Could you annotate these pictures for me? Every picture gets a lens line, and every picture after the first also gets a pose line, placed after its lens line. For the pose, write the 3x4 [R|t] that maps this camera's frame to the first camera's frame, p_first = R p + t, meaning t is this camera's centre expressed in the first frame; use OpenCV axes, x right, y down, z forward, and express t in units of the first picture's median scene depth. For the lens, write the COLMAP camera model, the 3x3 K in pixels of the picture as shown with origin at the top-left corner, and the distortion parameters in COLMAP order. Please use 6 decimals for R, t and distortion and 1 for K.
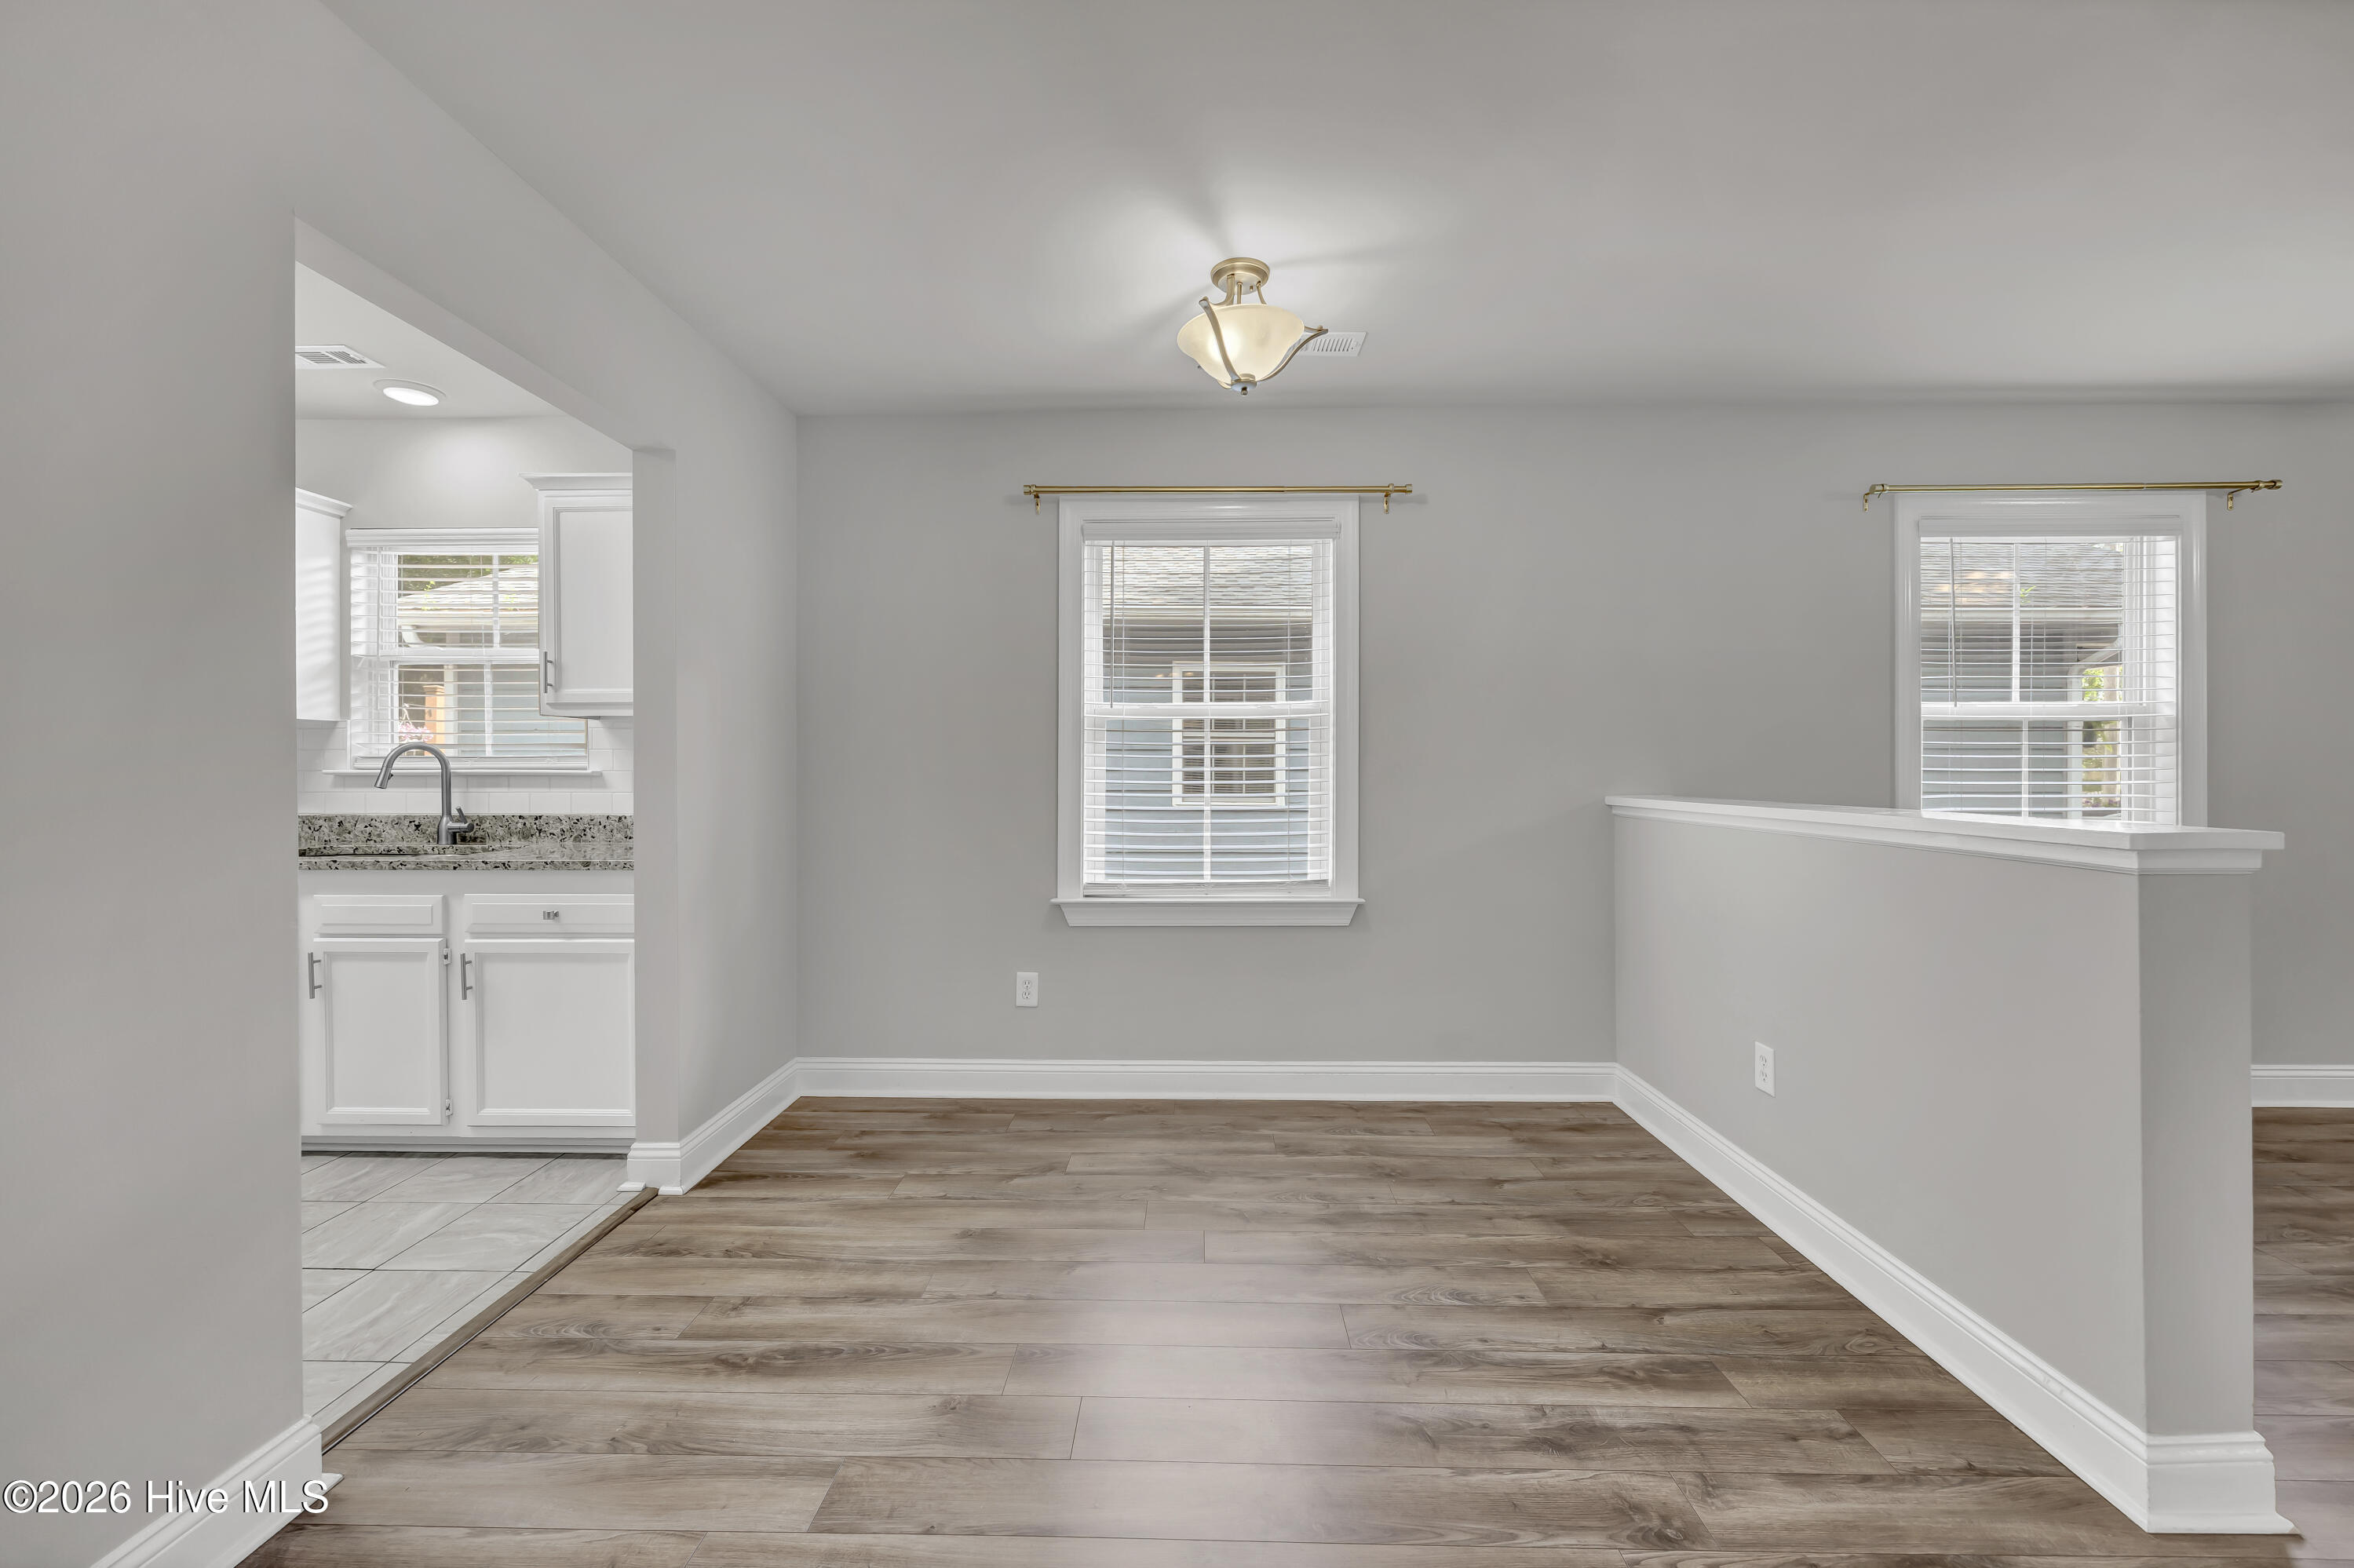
lens RADIAL K [[929.7, 0, 1178.1], [0, 929.7, 775.2], [0, 0, 1]] dist [-0.003401, -0.000025]
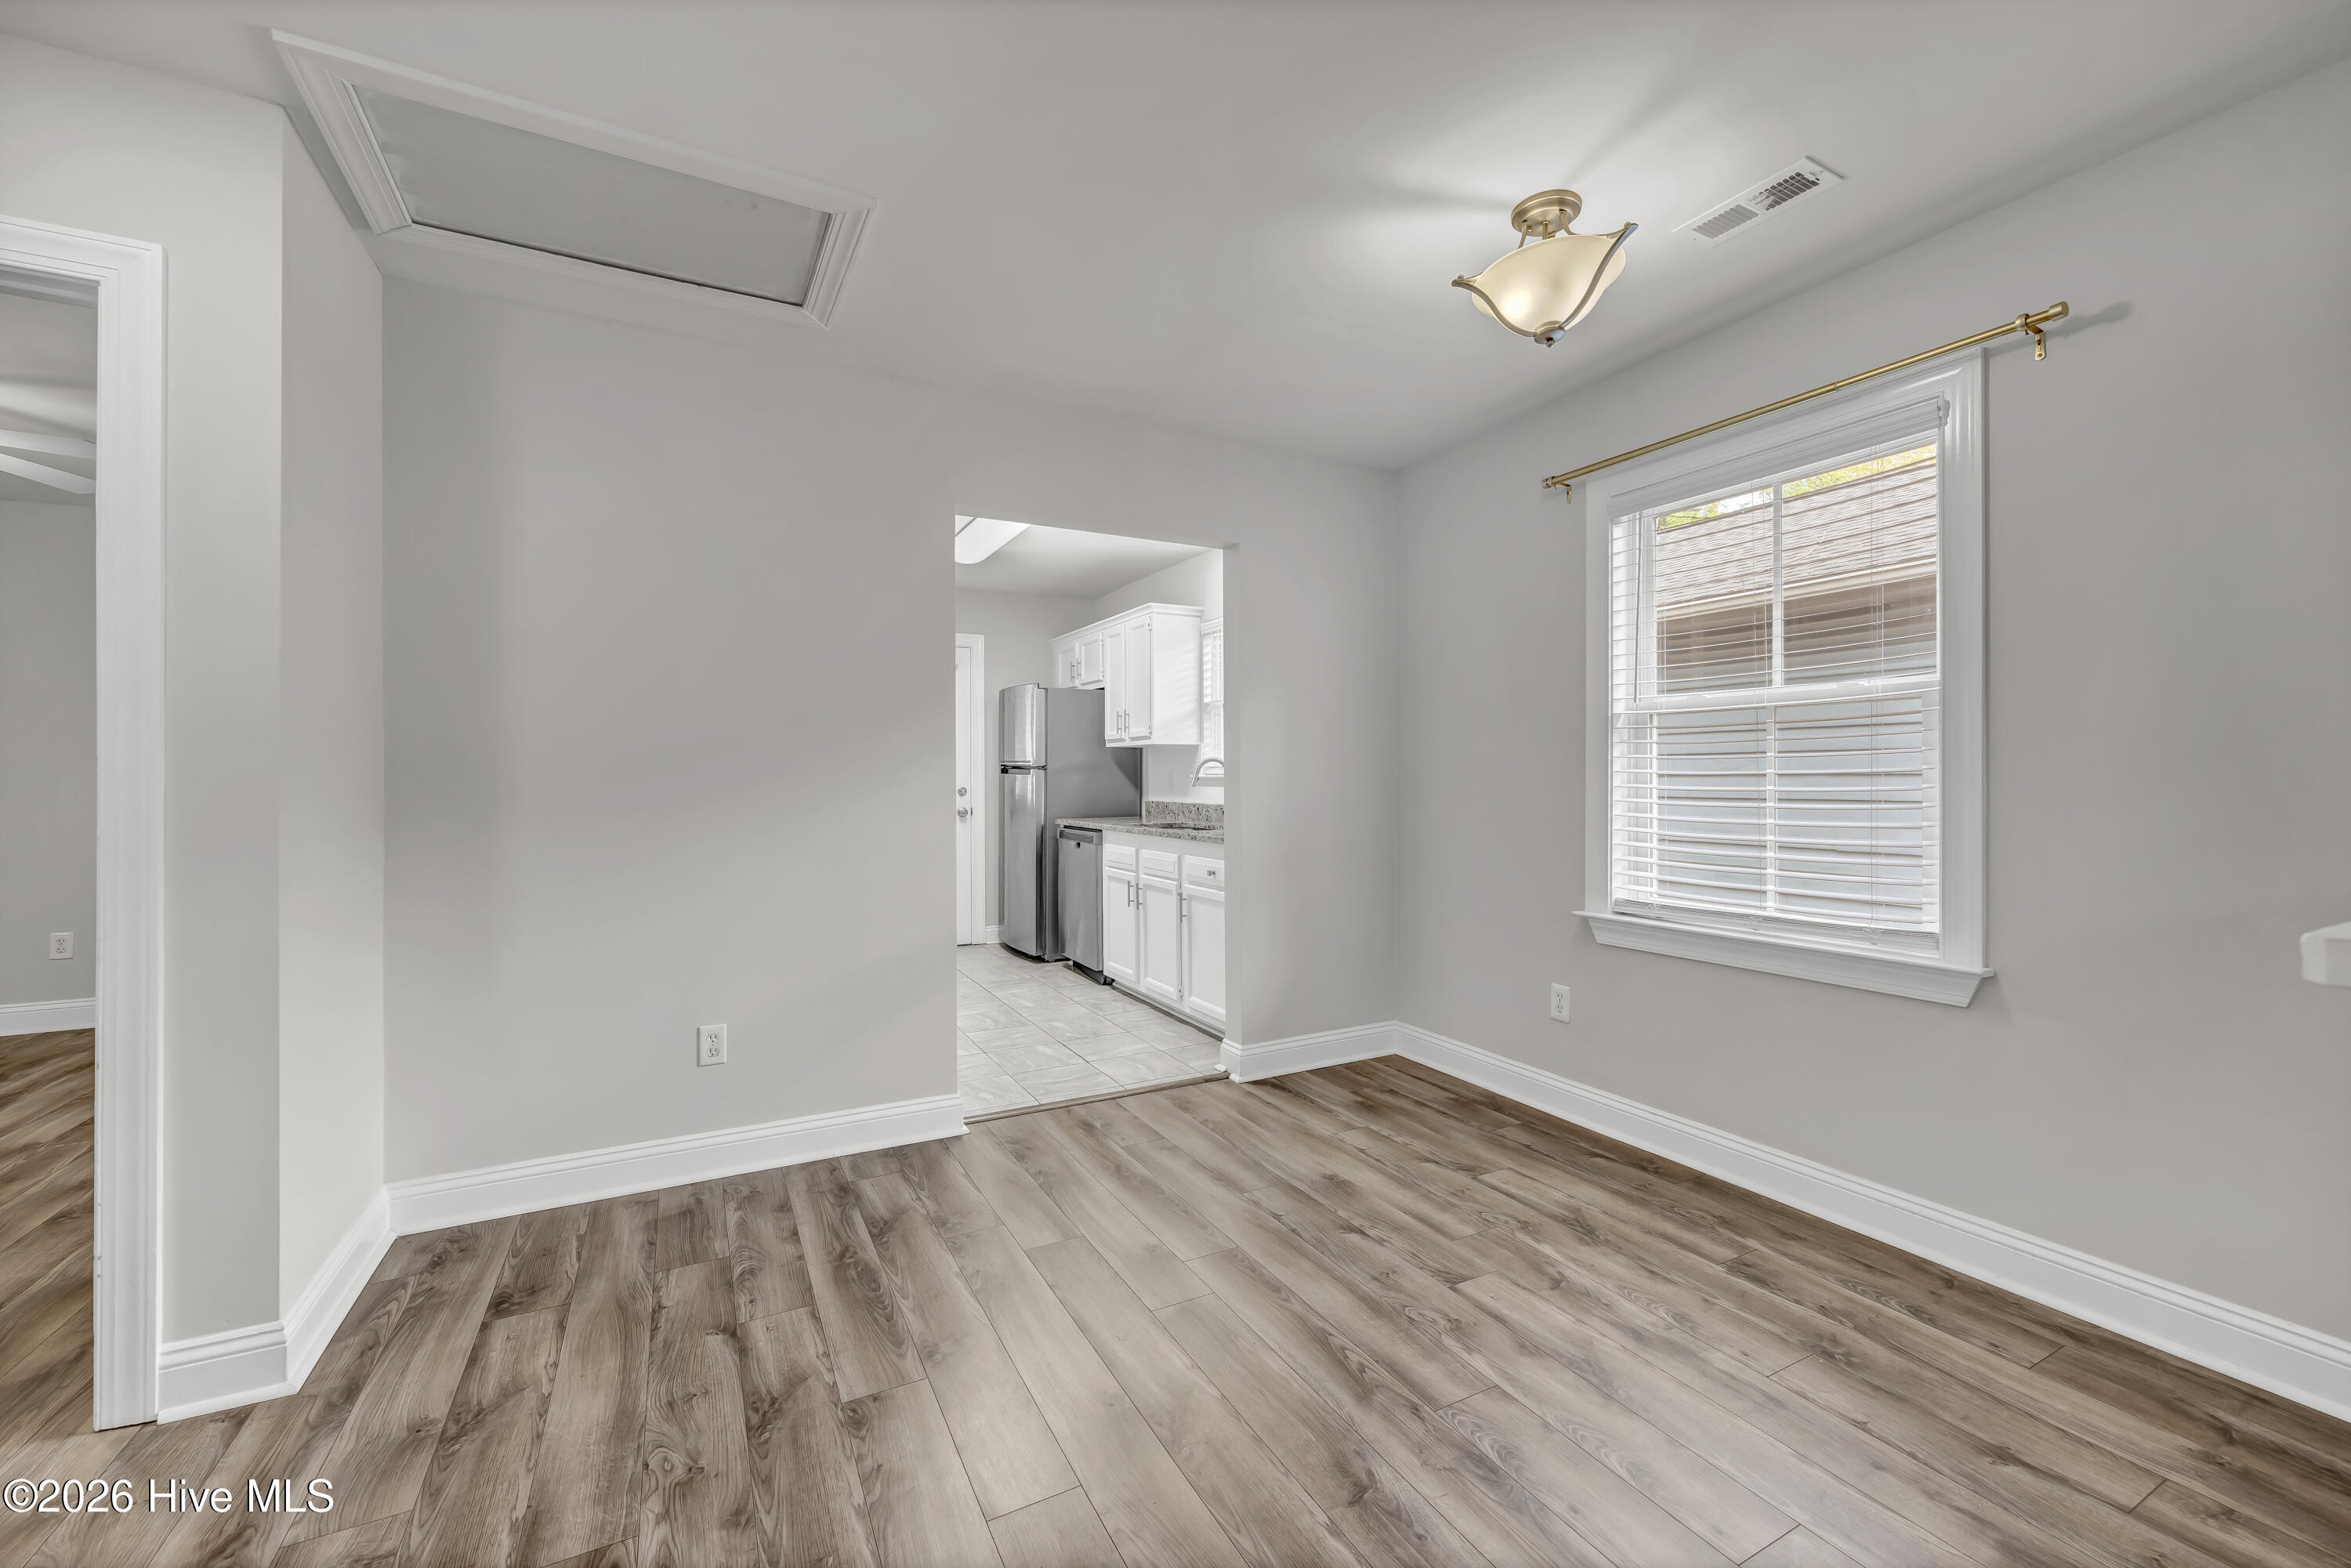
lens RADIAL K [[928.6, 0, 1176.6], [0, 928.6, 775.2], [0, 0, 1]] dist [-0.003401, -0.000025]
pose [[0.488723, -0.003391, -0.872433, 0.528458], [-0.004733, 0.999967, -0.006538, 0.005489], [0.872426, 0.007324, 0.488691, 0.210788]]
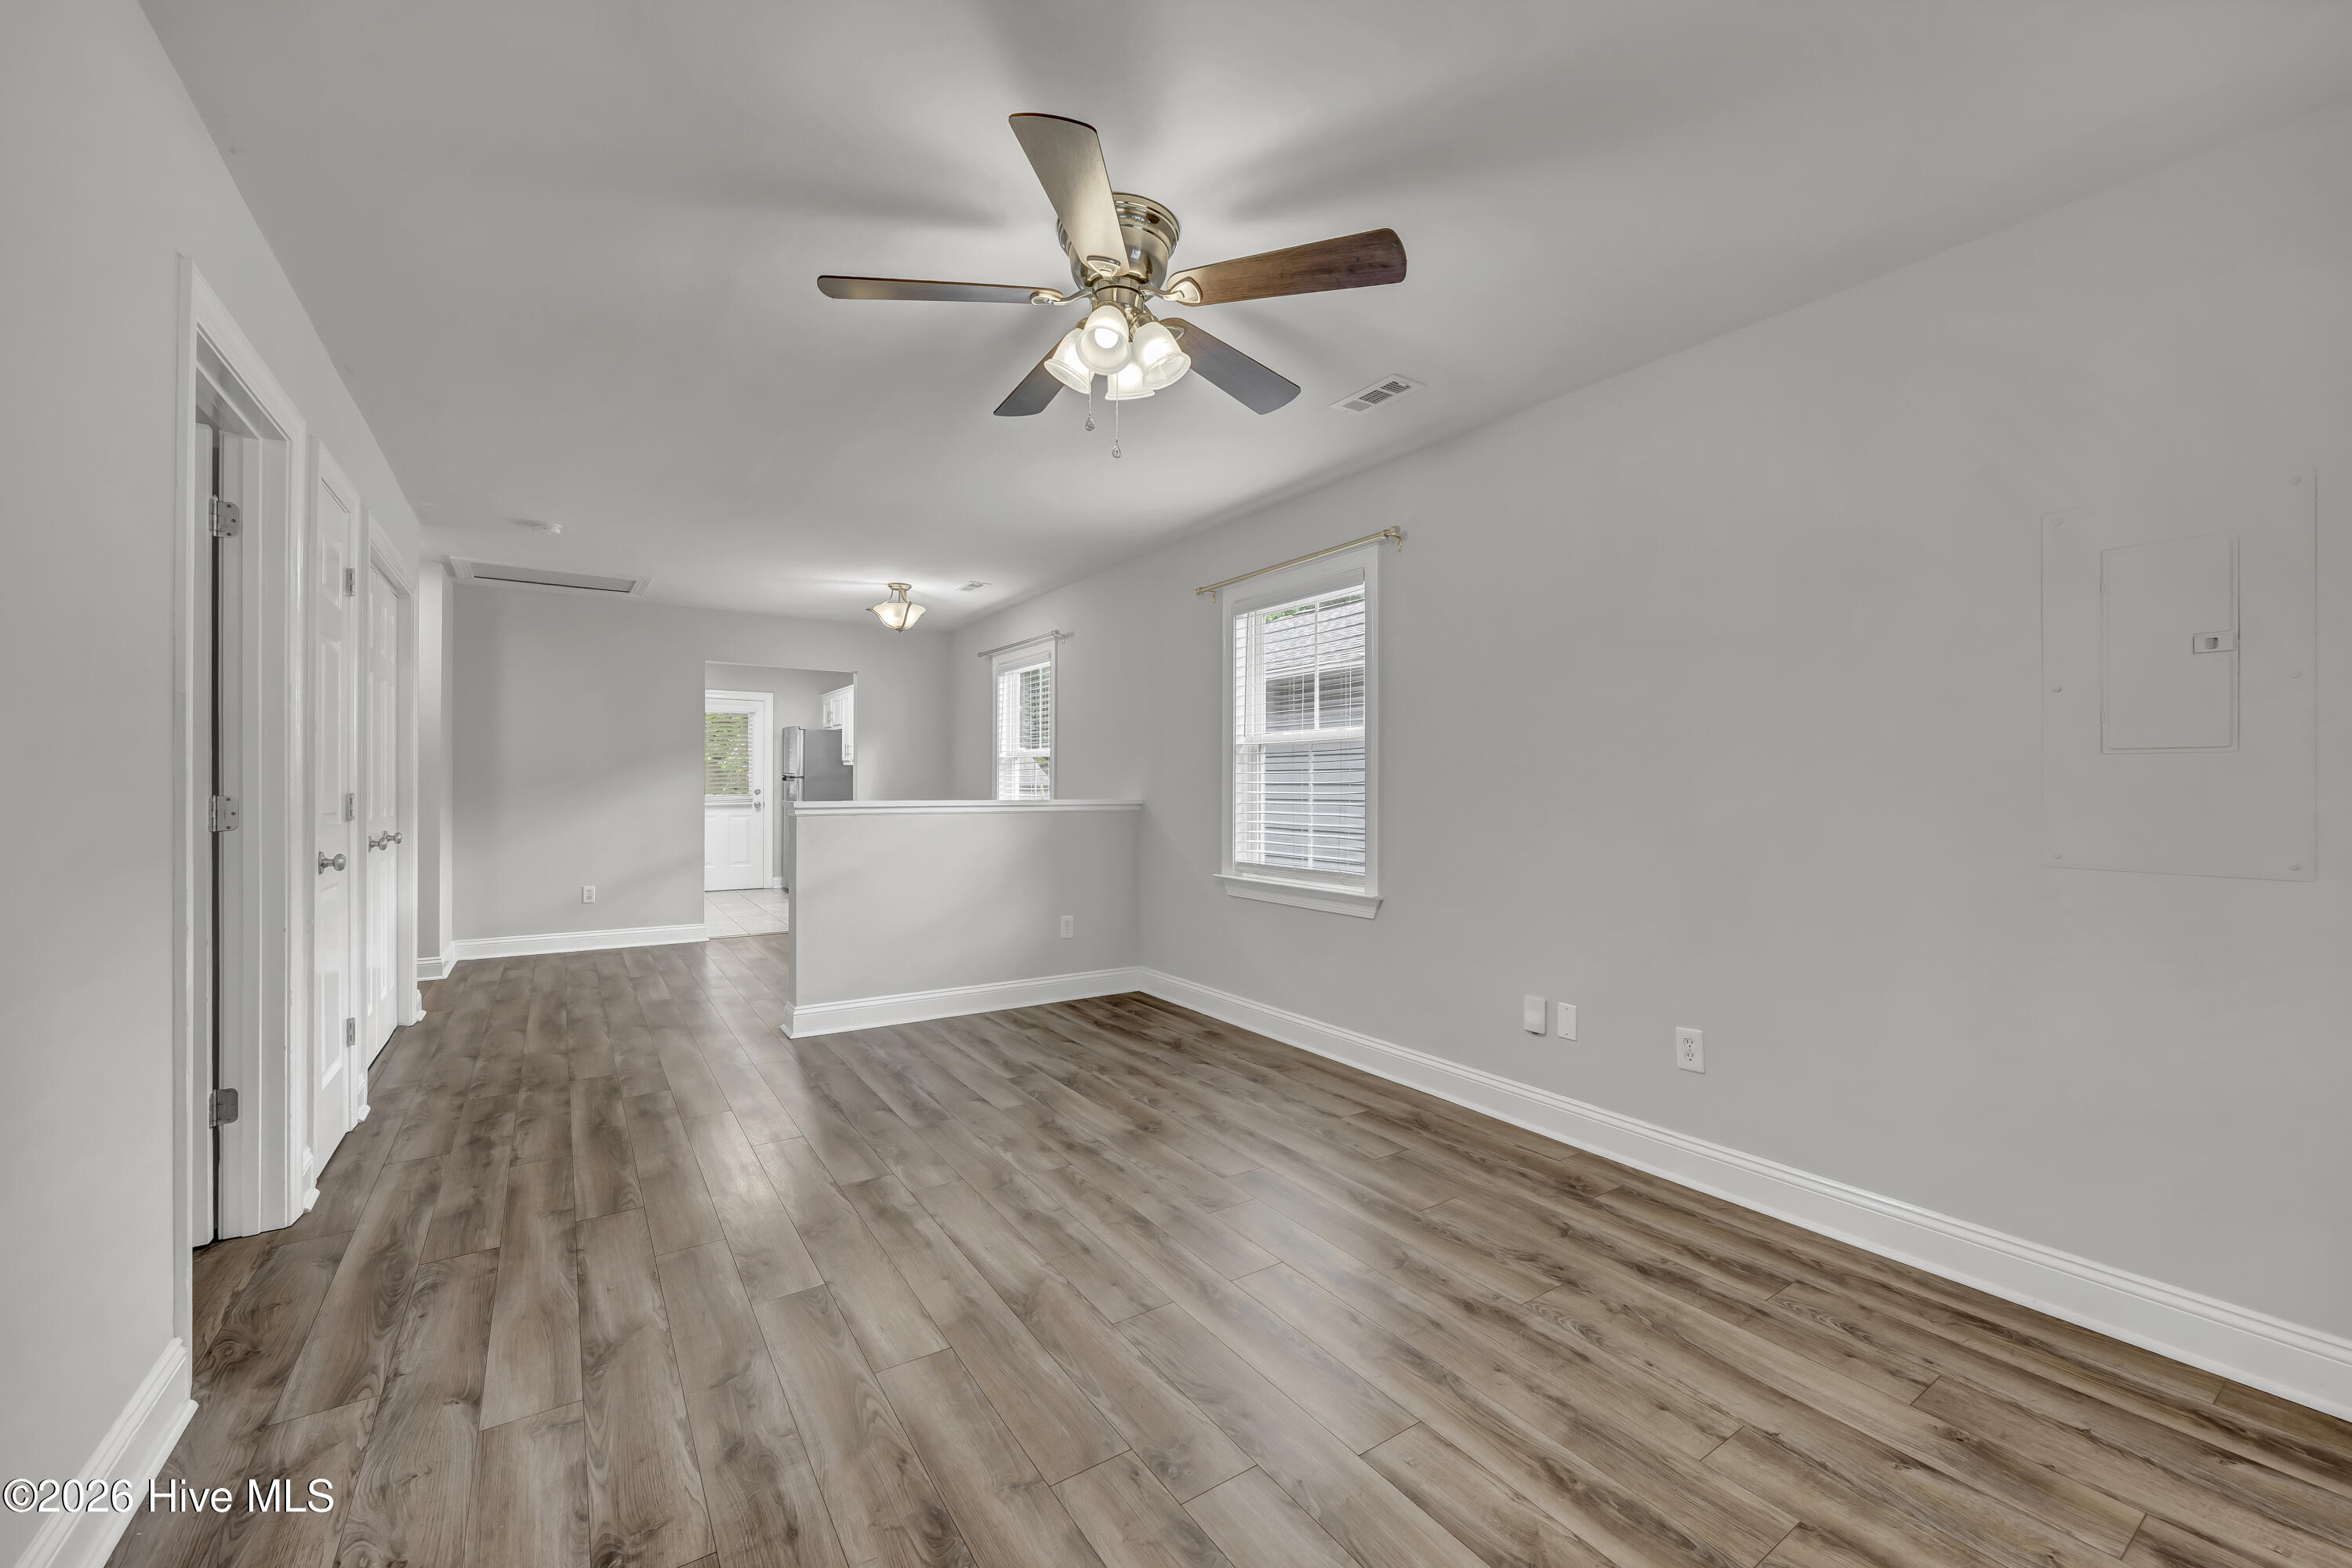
lens RADIAL K [[917.9, 0, 1194.8], [0, 917.9, 706.7], [0, 0, 1]] dist [-0.001281, -0.000256]
pose [[0.587931, -0.076508, -0.805285, 1.049357], [-0.004720, 0.995176, -0.097995, 0.017066], [0.808897, 0.061415, 0.584733, 0.181340]]
